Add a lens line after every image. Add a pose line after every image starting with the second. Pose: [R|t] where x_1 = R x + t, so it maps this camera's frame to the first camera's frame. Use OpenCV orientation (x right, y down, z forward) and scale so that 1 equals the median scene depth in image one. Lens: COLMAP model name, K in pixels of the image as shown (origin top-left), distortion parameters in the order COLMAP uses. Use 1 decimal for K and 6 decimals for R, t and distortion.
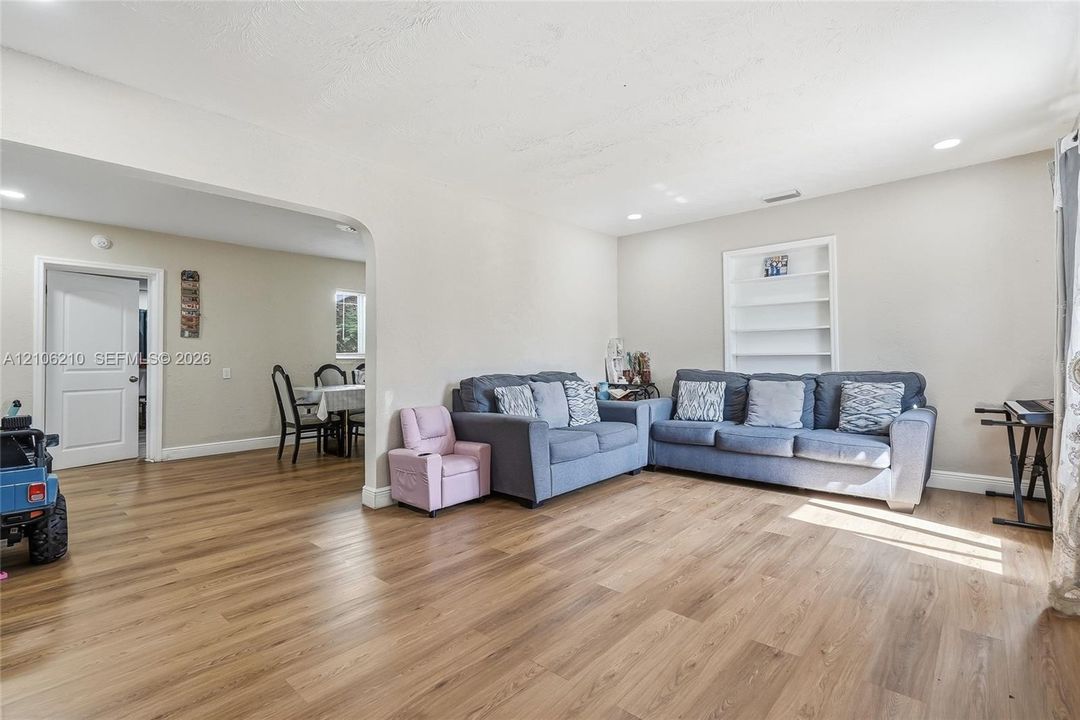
lens RADIAL K [[496.4, 0, 539.4], [0, 496.4, 344.8], [0, 0, 1]] dist [0.000964, -0.000305]
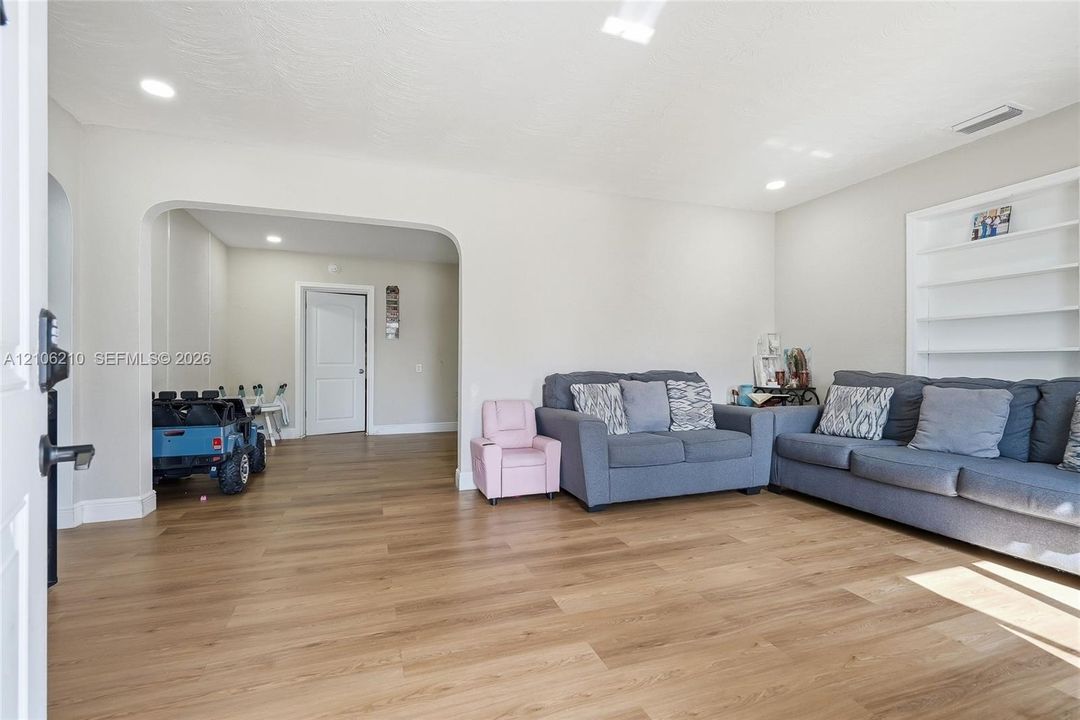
lens RADIAL K [[488.6, 0, 541.7], [0, 488.6, 359.2], [0, 0, 1]] dist [0.000827, -0.000964]
pose [[0.881673, 0.005984, -0.471823, 0.277626], [0.005510, 0.999721, 0.022976, 0.012580], [0.471829, -0.022857, 0.881394, 0.112547]]
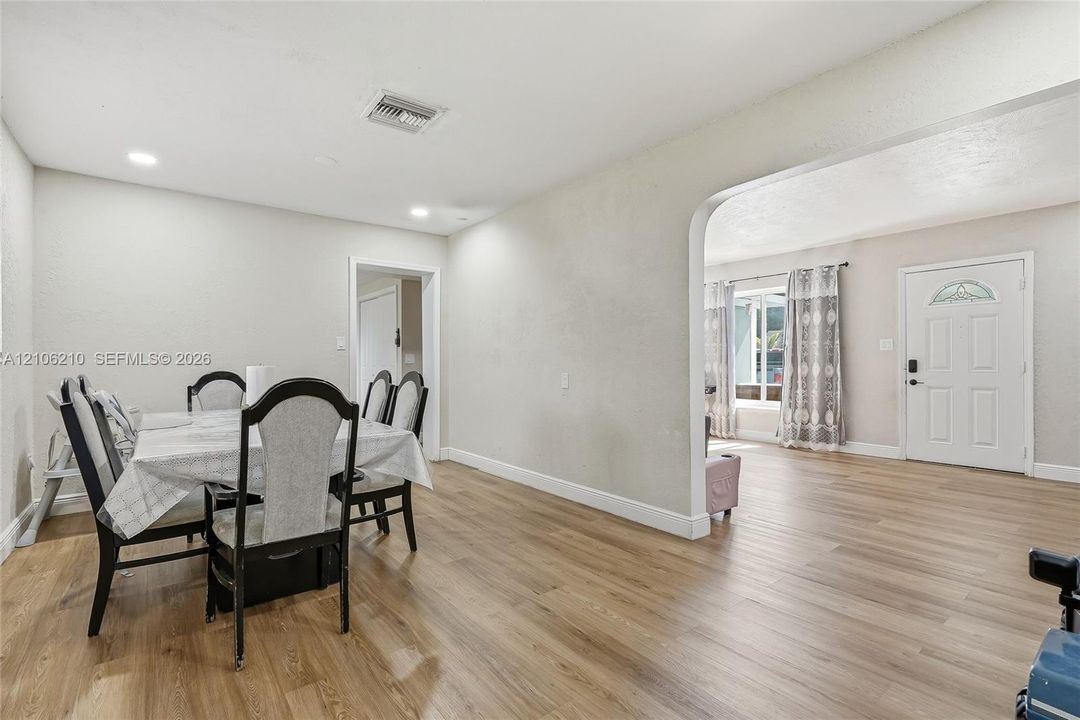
lens RADIAL K [[488.6, 0, 541.7], [0, 488.6, 359.2], [0, 0, 1]] dist [0.000827, -0.000964]
pose [[0.171675, 0.010001, 0.985103, -1.017681], [-0.019671, 0.999784, -0.006722, 0.022371], [-0.984957, -0.018224, 0.171834, 0.942637]]
